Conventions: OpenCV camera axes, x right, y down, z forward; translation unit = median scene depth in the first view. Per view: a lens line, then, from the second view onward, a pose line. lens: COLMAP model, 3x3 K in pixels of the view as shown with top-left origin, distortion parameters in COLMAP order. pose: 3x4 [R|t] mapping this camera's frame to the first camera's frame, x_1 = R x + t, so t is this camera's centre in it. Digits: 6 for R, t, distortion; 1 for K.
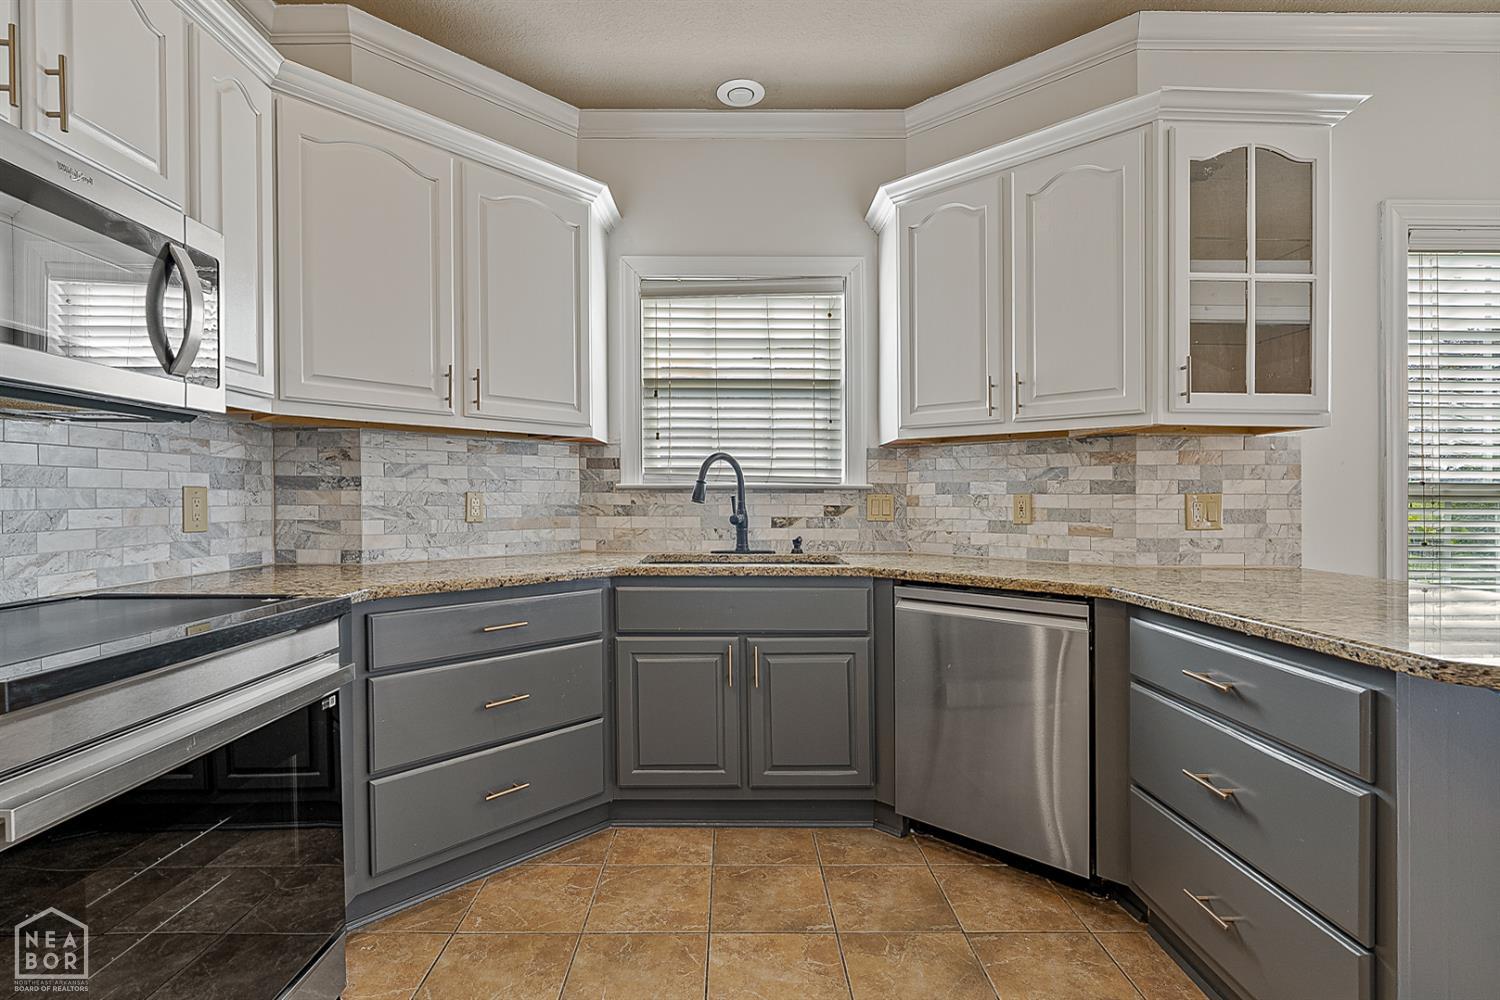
lens RADIAL K [[707.2, 0, 748.3], [0, 707.2, 506.2], [0, 0, 1]] dist [-0.003792, 0.001591]
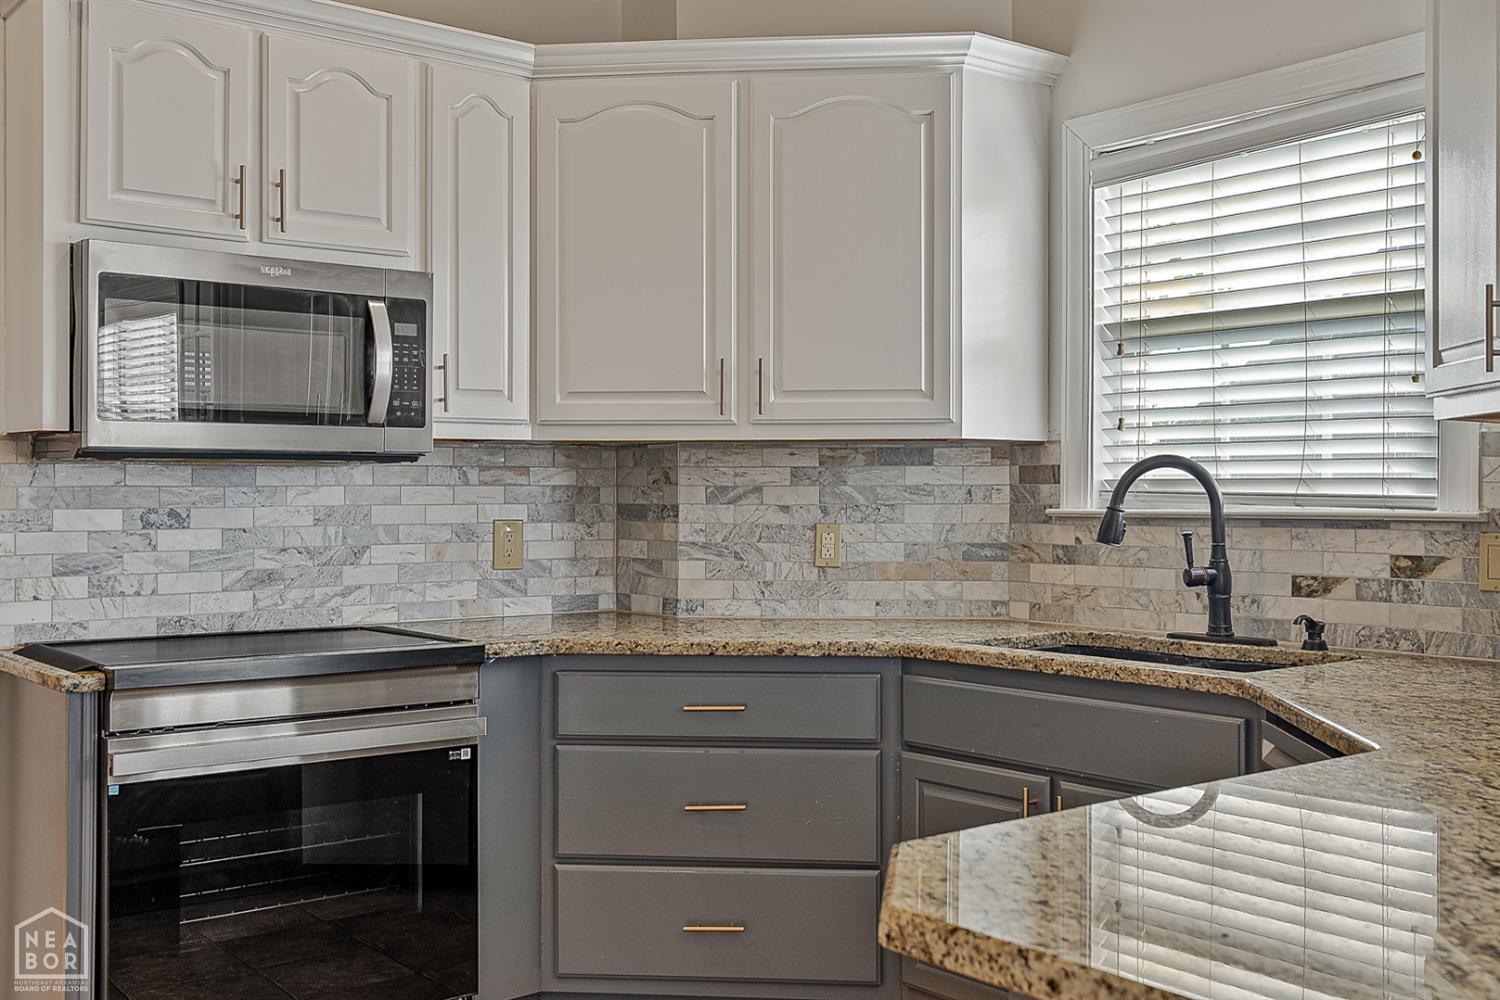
lens RADIAL K [[1509.8, 0, 740.9], [0, 1509.8, 492.3], [0, 0, 1]] dist [0.014752, 0.000000]
pose [[0.618887, -0.007208, -0.785447, 0.723290], [-0.007377, 0.999860, -0.014988, -0.027743], [0.785445, 0.015071, 0.618748, 0.016843]]
